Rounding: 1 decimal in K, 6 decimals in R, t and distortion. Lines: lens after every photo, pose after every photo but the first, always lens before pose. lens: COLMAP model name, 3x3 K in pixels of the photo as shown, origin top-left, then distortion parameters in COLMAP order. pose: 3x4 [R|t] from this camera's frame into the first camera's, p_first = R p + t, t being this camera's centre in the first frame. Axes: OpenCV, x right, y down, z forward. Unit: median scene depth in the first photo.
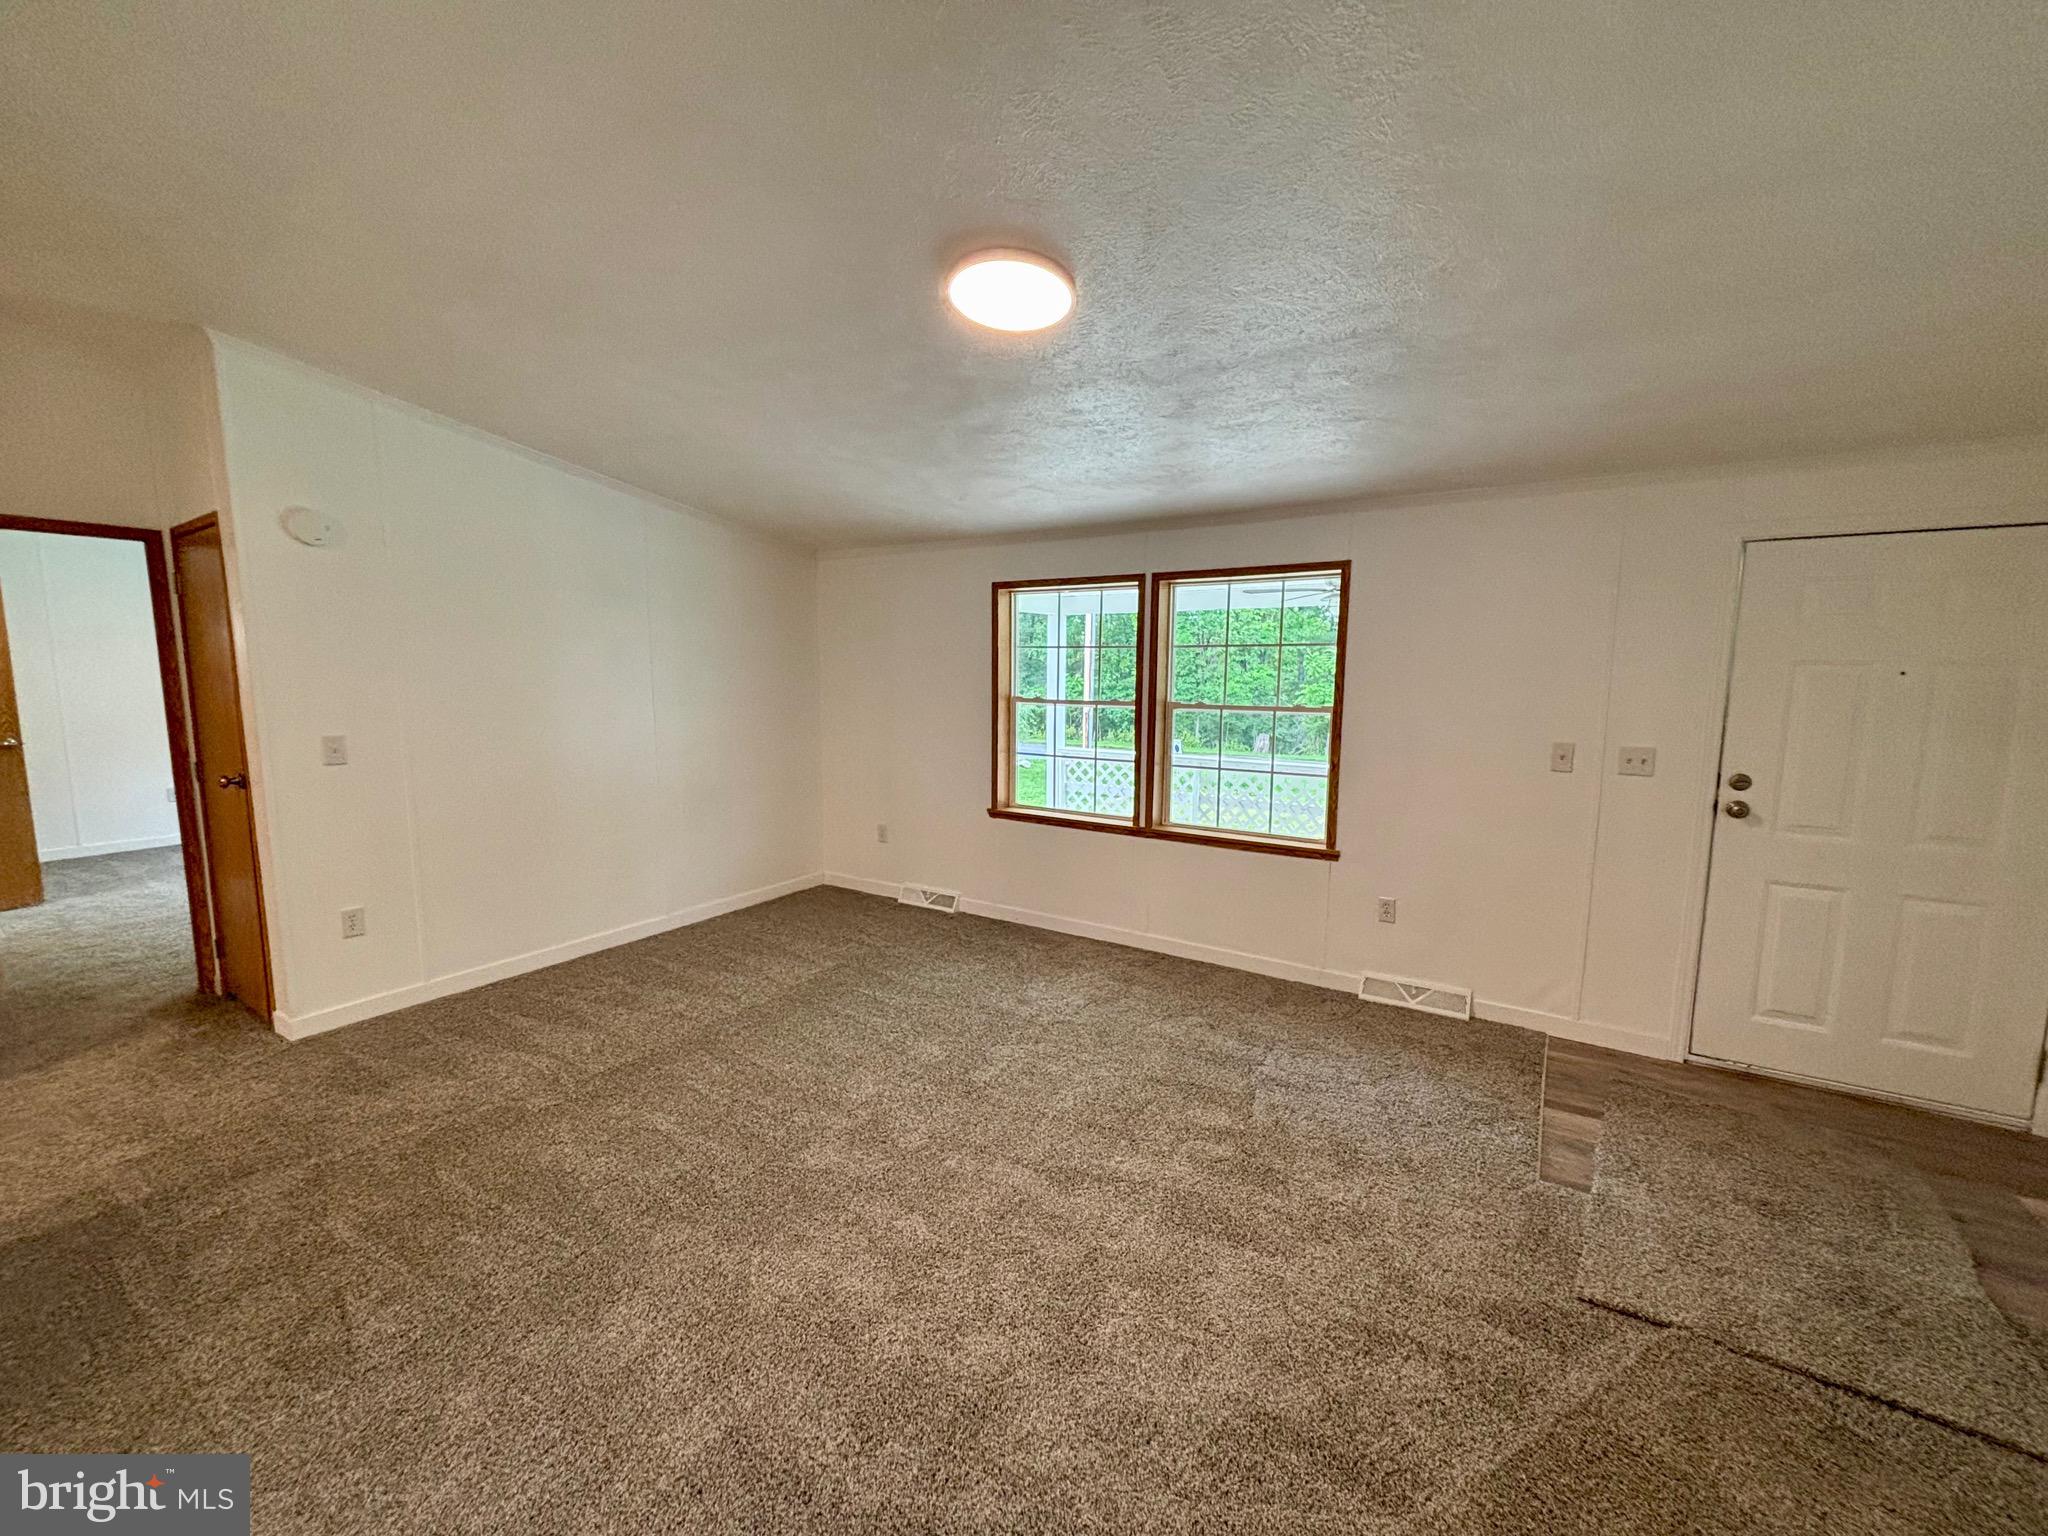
lens RADIAL K [[821.8, 0, 1024.0], [0, 821.8, 768.0], [0, 0, 1]] dist [0.000059, -0.000208]
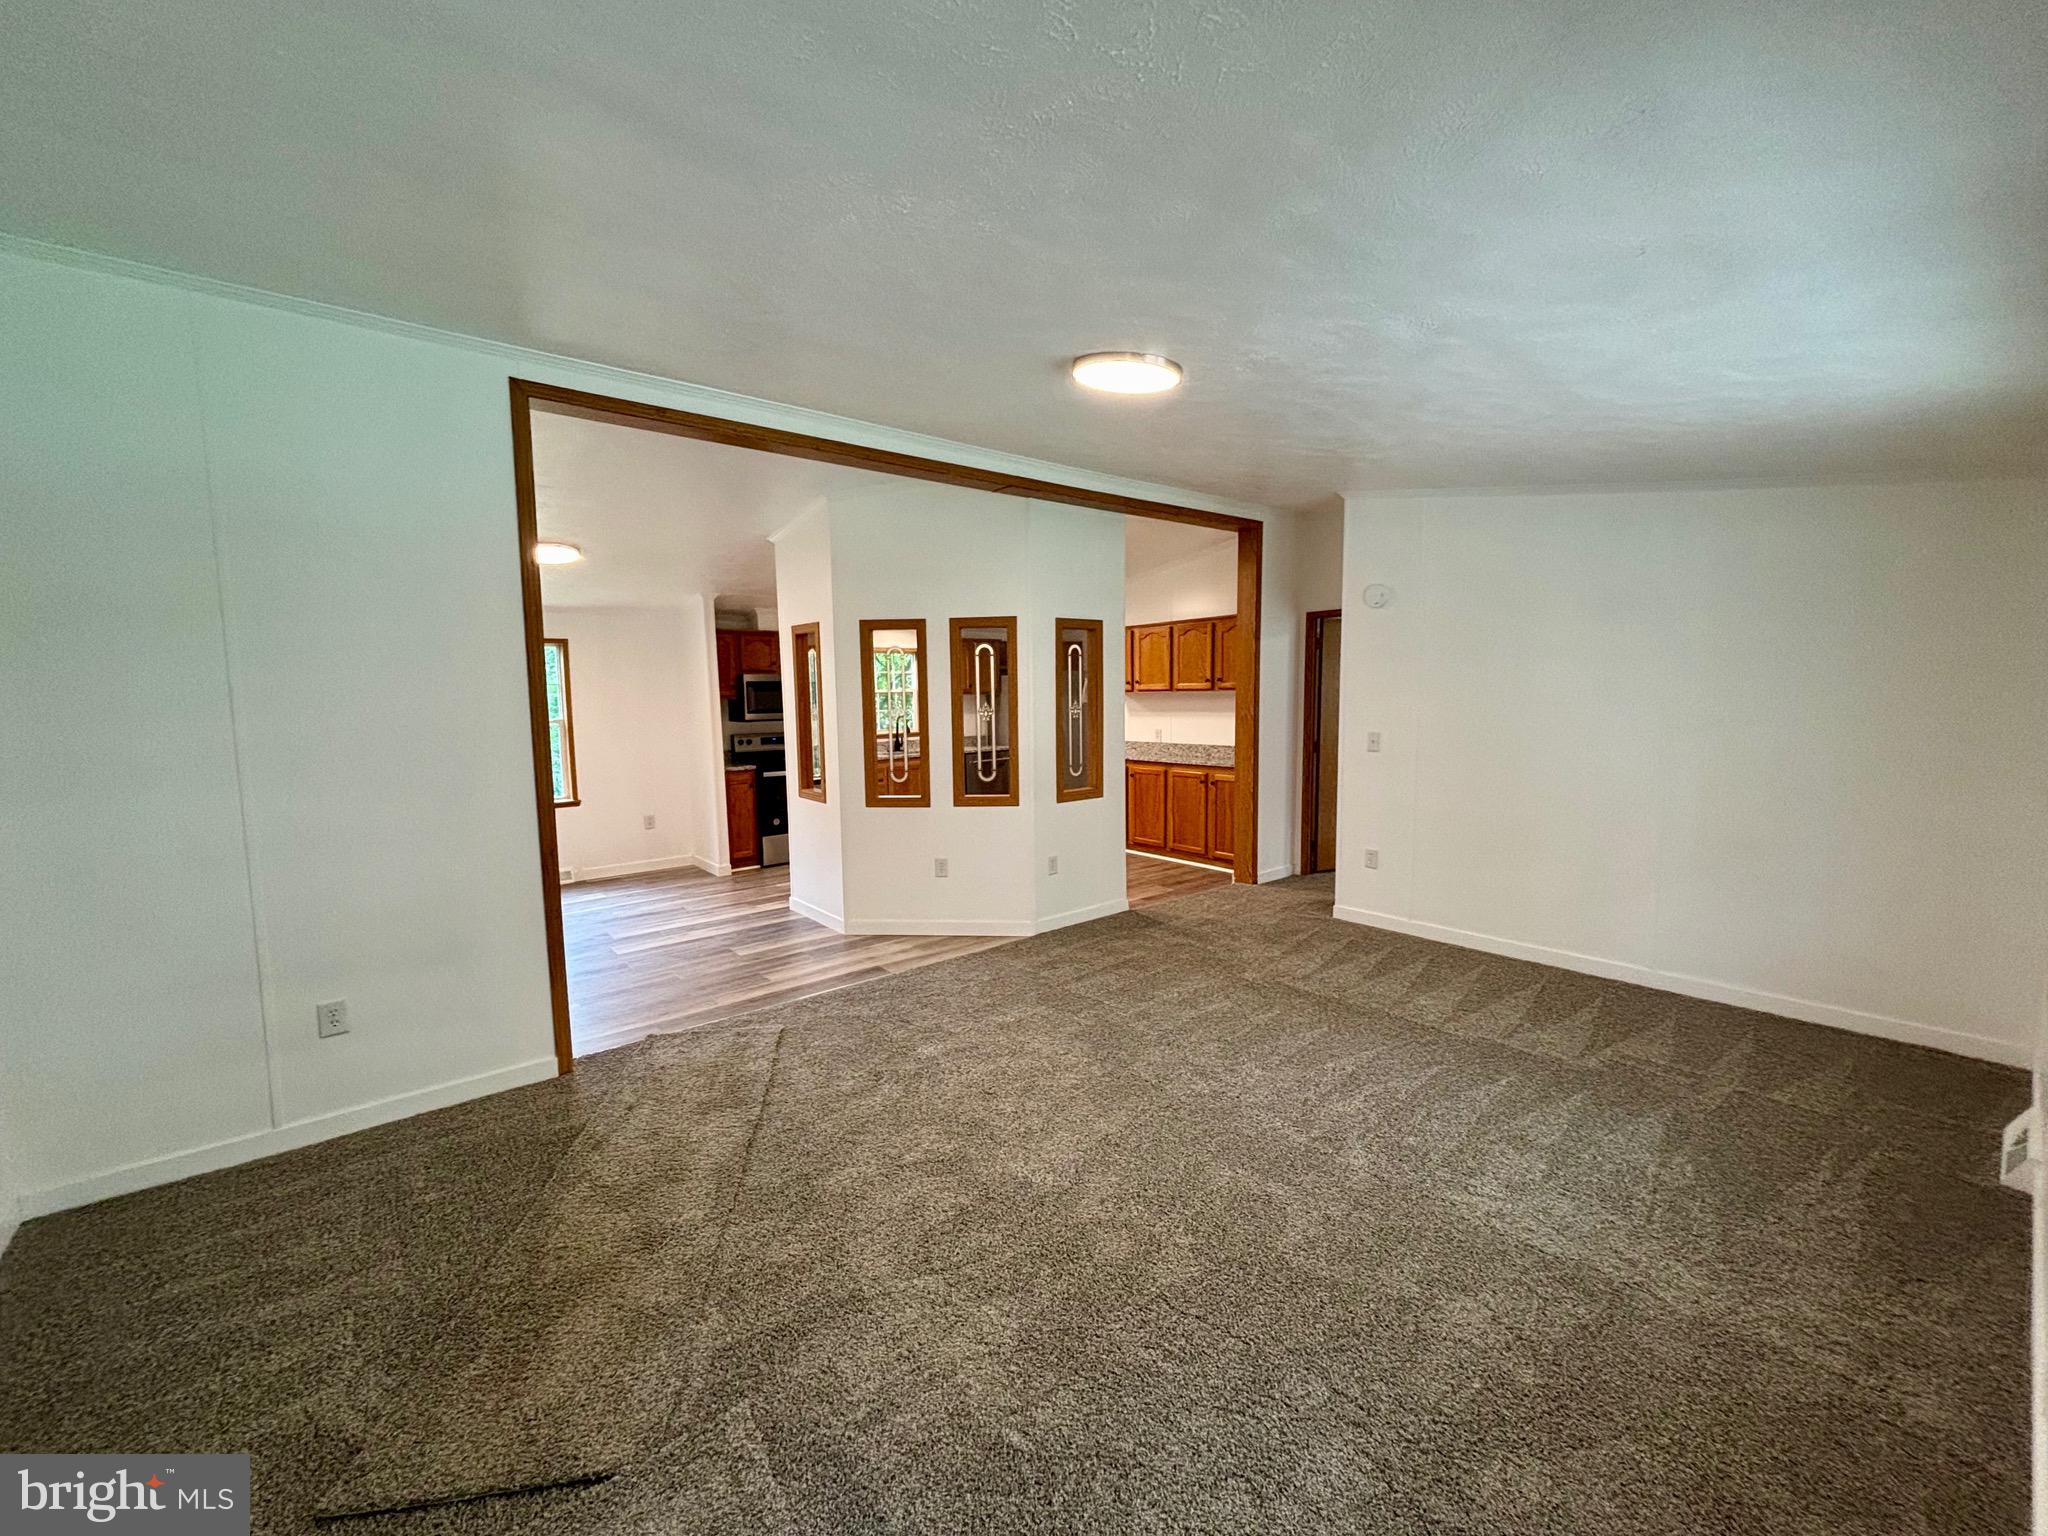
lens RADIAL K [[821.8, 0, 1024.0], [0, 821.8, 768.0], [0, 0, 1]] dist [0.000059, -0.000208]
pose [[-0.318509, 0.084810, -0.944118, 0.786981], [-0.101981, 0.987143, 0.123079, -0.093822], [0.942418, 0.135484, -0.305765, 0.862736]]
